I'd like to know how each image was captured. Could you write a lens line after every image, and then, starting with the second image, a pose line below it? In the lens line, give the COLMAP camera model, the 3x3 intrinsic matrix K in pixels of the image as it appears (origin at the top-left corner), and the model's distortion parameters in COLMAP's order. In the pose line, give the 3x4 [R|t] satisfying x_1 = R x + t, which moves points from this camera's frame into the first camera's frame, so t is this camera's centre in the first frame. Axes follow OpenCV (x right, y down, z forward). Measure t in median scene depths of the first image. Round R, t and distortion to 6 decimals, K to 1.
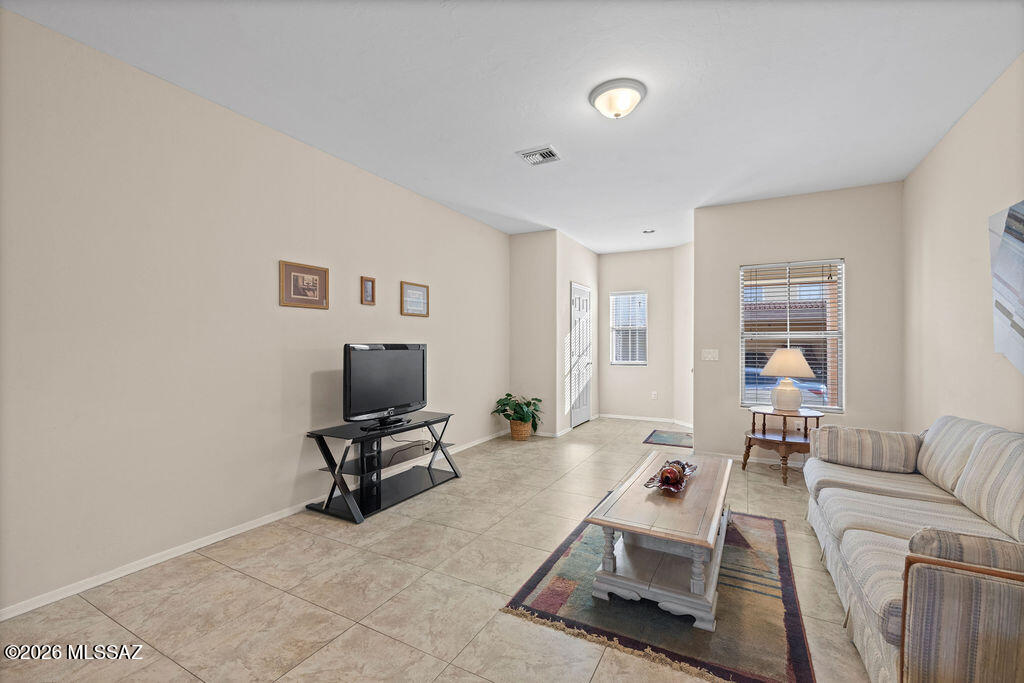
lens RADIAL K [[434.2, 0, 512.0], [0, 434.2, 341.5], [0, 0, 1]] dist [-0.001256, -0.000154]
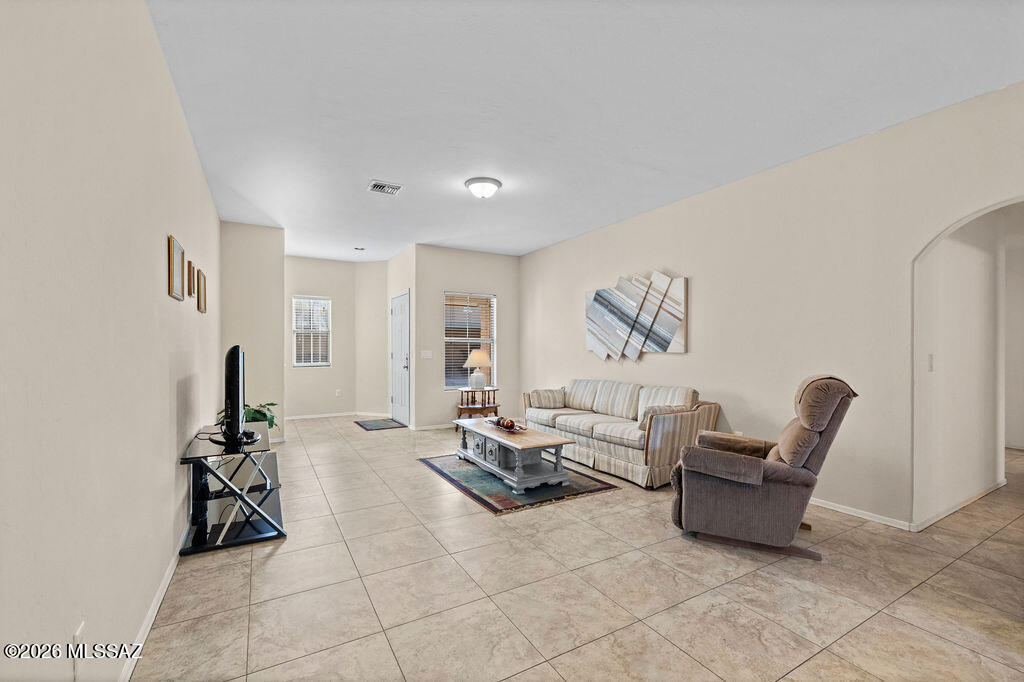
lens RADIAL K [[442.8, 0, 512.0], [0, 442.8, 341.0], [0, 0, 1]] dist [-0.000519, -0.000019]
pose [[0.519130, 0.011641, 0.854616, -1.079728], [-0.004991, 0.999931, -0.010588, 0.004576], [-0.854681, 0.001231, 0.519152, 0.097960]]
